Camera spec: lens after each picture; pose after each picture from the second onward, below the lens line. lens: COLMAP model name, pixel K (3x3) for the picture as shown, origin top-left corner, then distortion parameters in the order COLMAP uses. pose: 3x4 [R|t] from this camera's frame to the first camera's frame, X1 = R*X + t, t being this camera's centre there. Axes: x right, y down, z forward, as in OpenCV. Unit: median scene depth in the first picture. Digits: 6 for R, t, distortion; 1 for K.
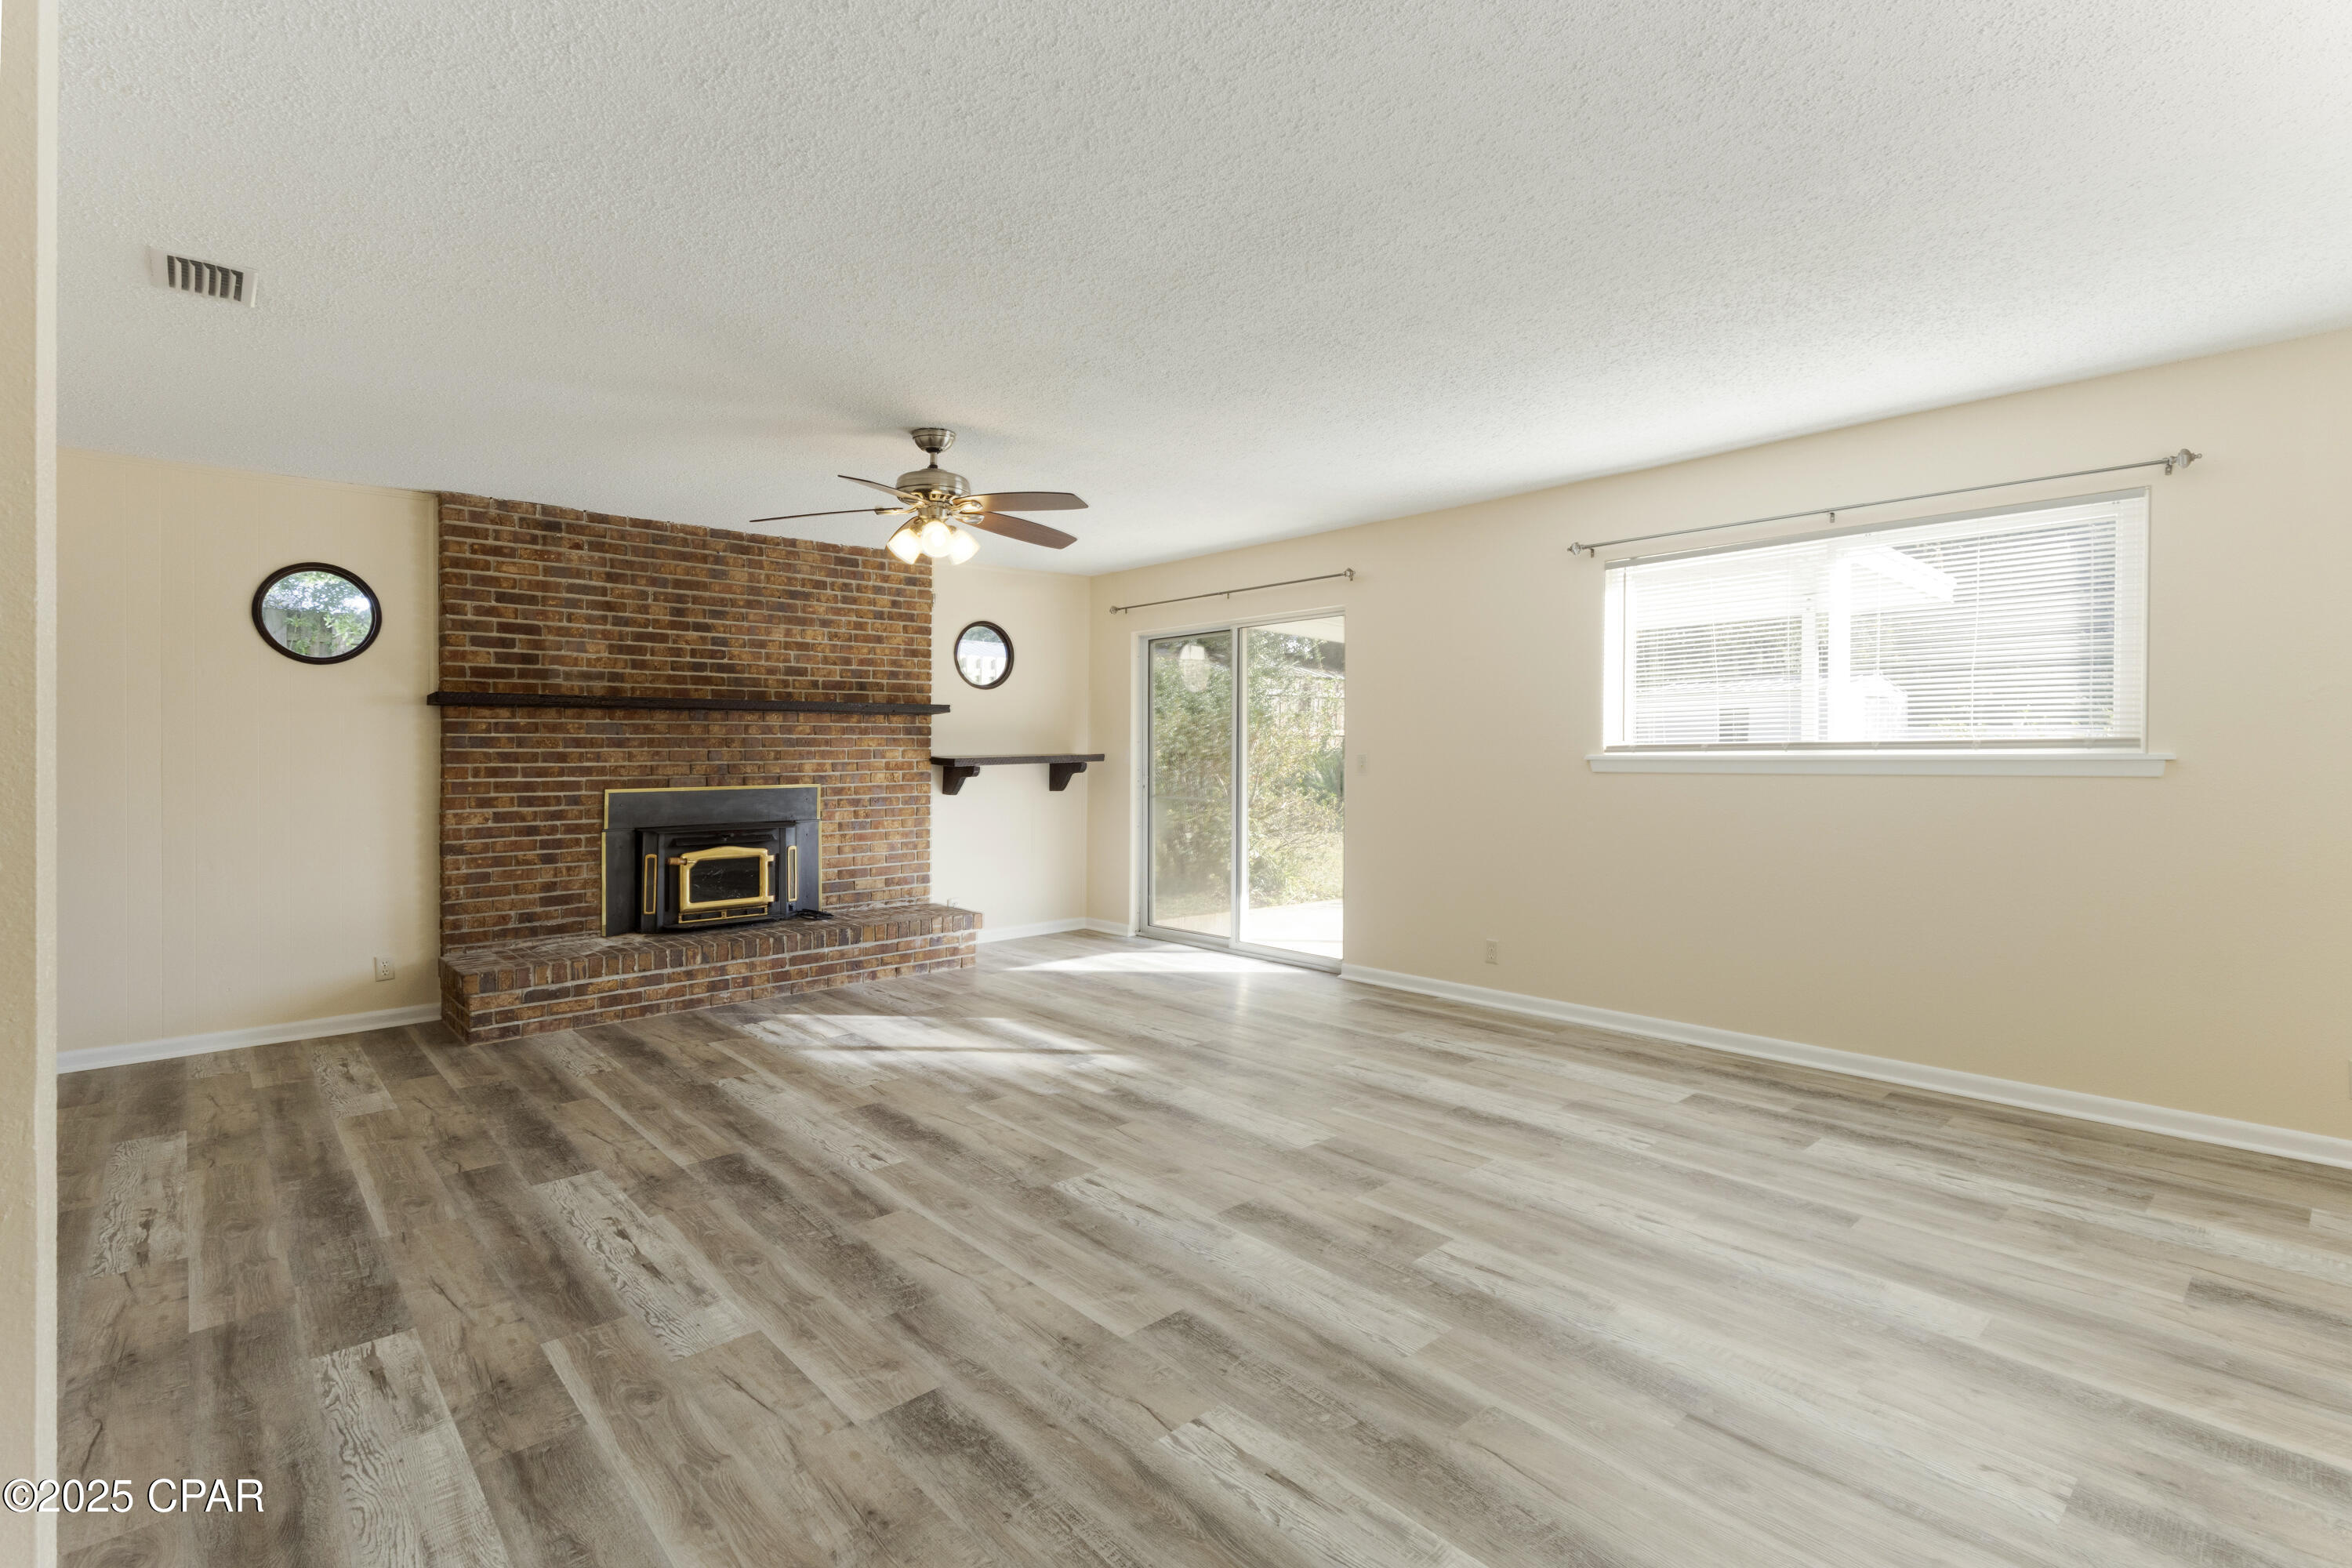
lens RADIAL K [[1102.4, 0, 1178.5], [0, 1102.4, 769.4], [0, 0, 1]] dist [-0.000444, 0.000894]
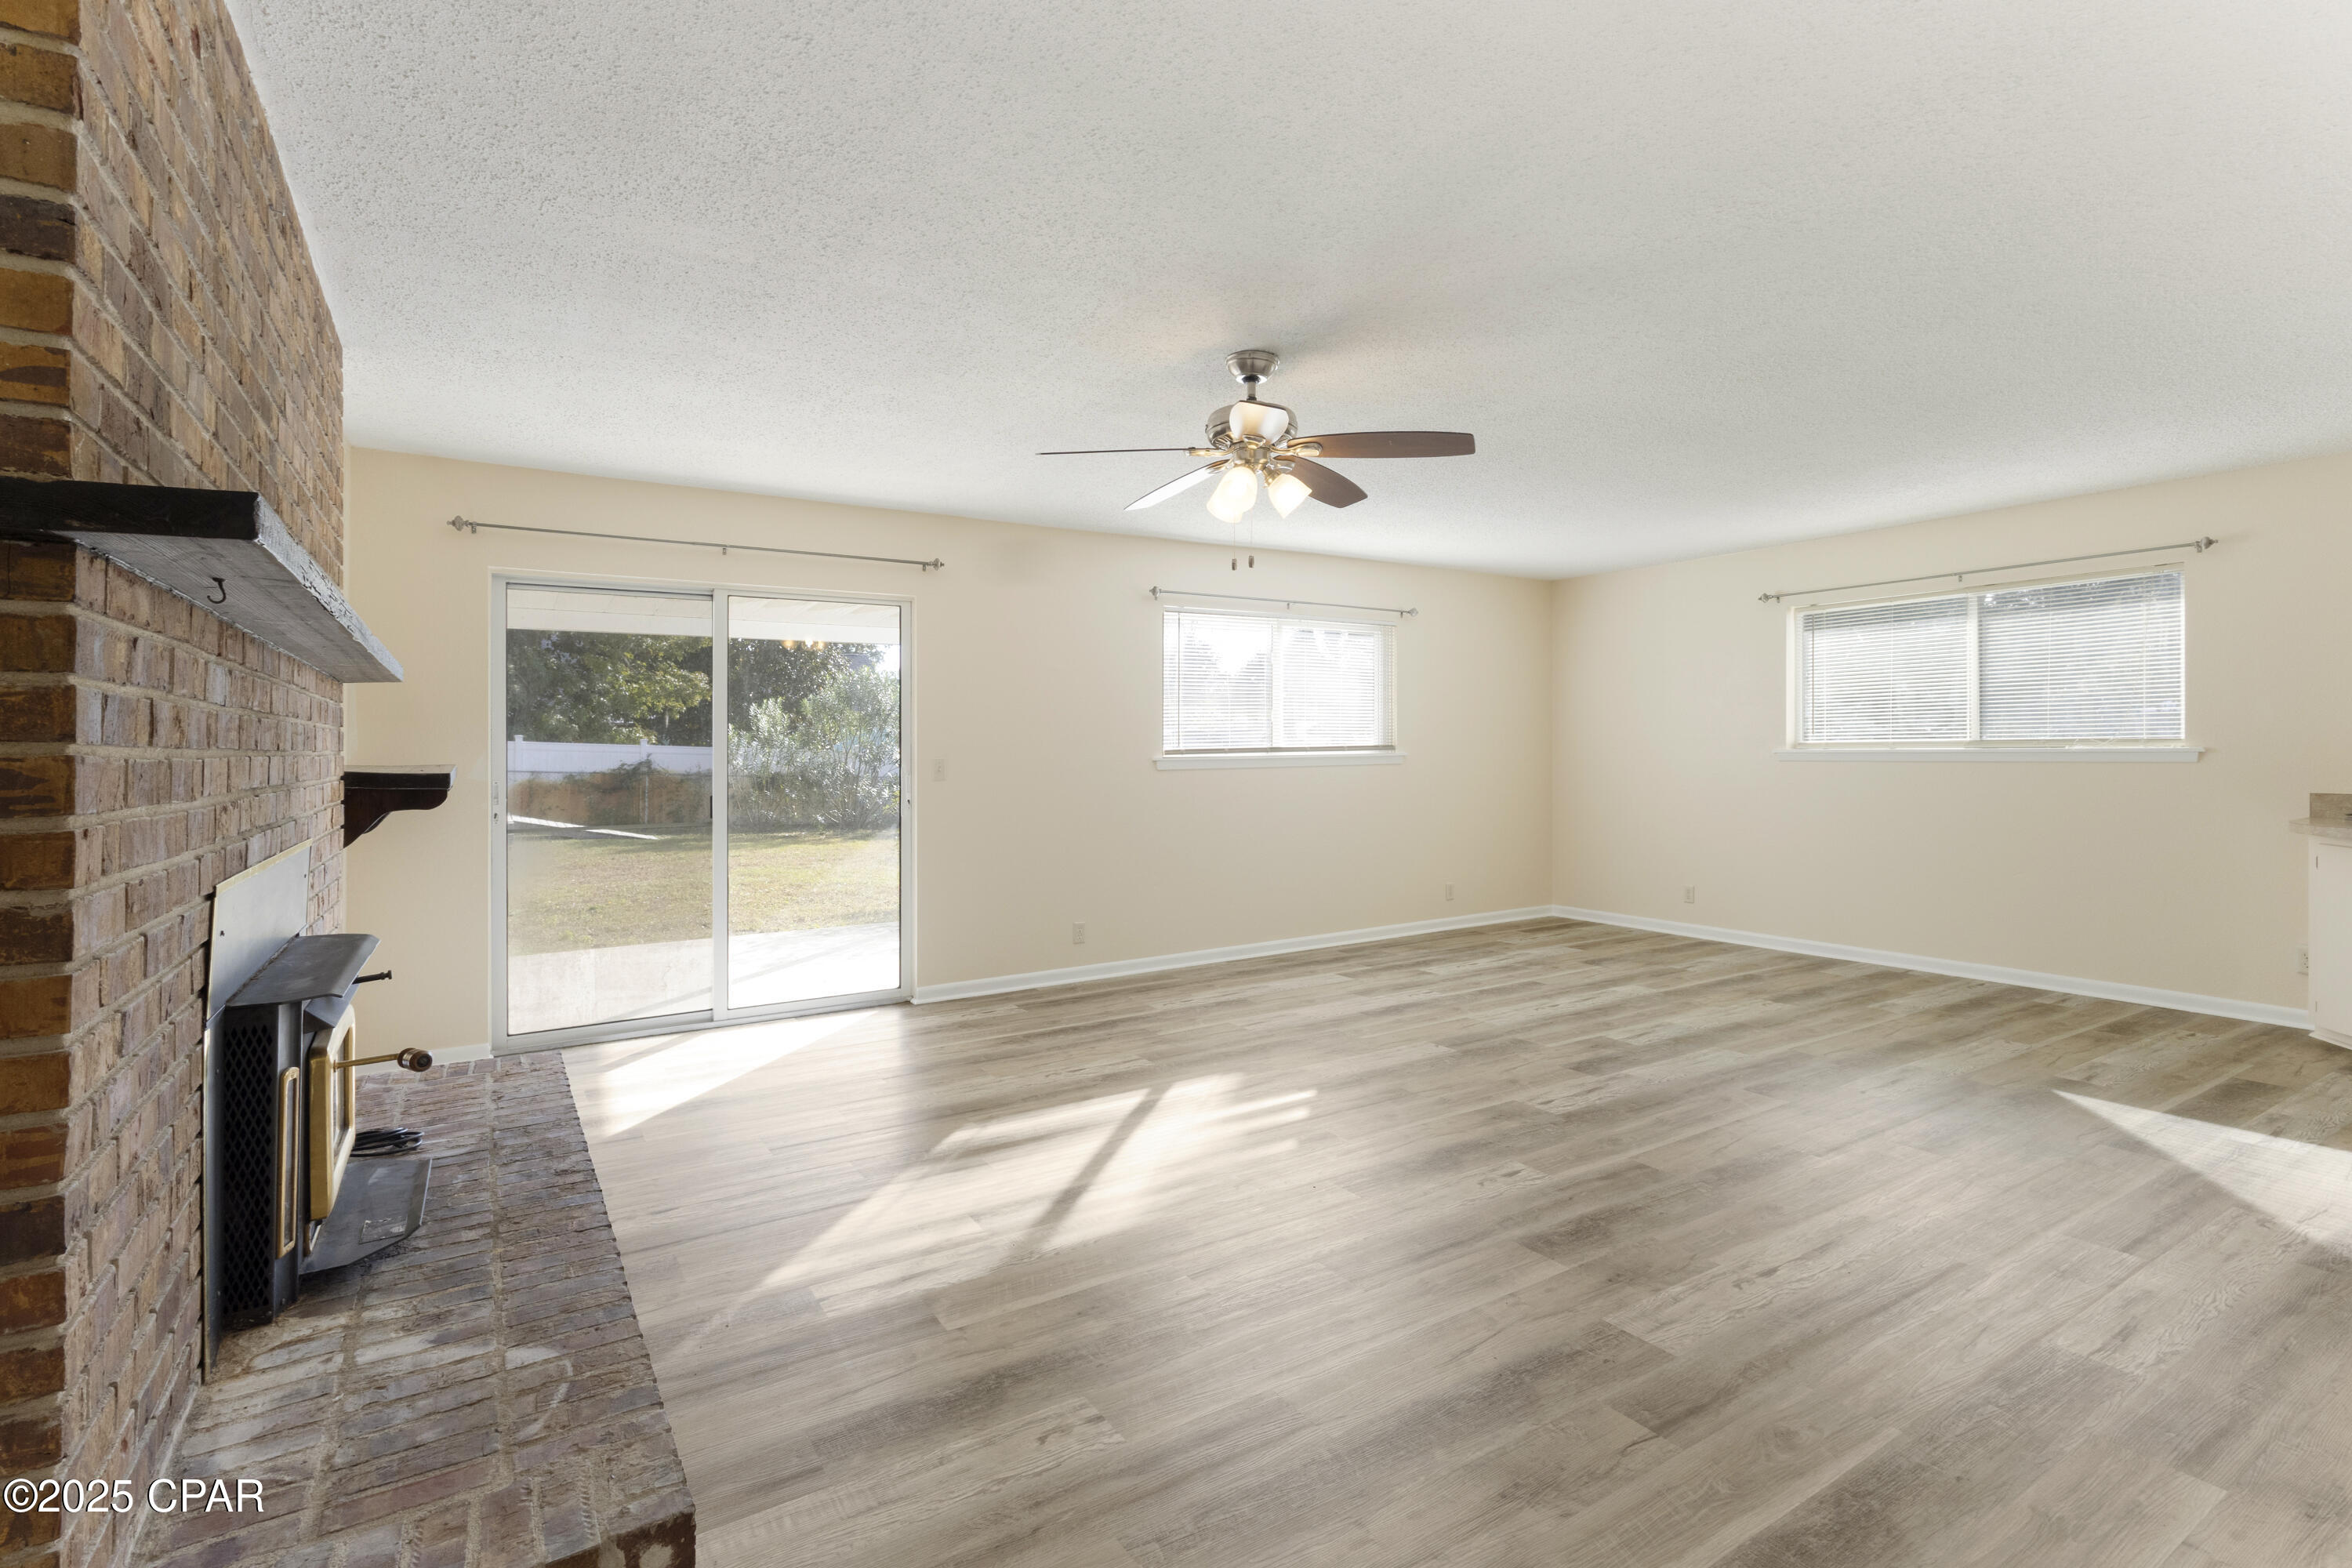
lens RADIAL K [[1102.4, 0, 1170.6], [0, 1102.4, 767.8], [0, 0, 1]] dist [-0.000444, 0.000894]
pose [[0.166845, -0.011989, 0.985910, -1.293265], [0.029239, 0.999546, 0.007207, -0.012773], [-0.985549, 0.027625, 0.167120, 1.157434]]
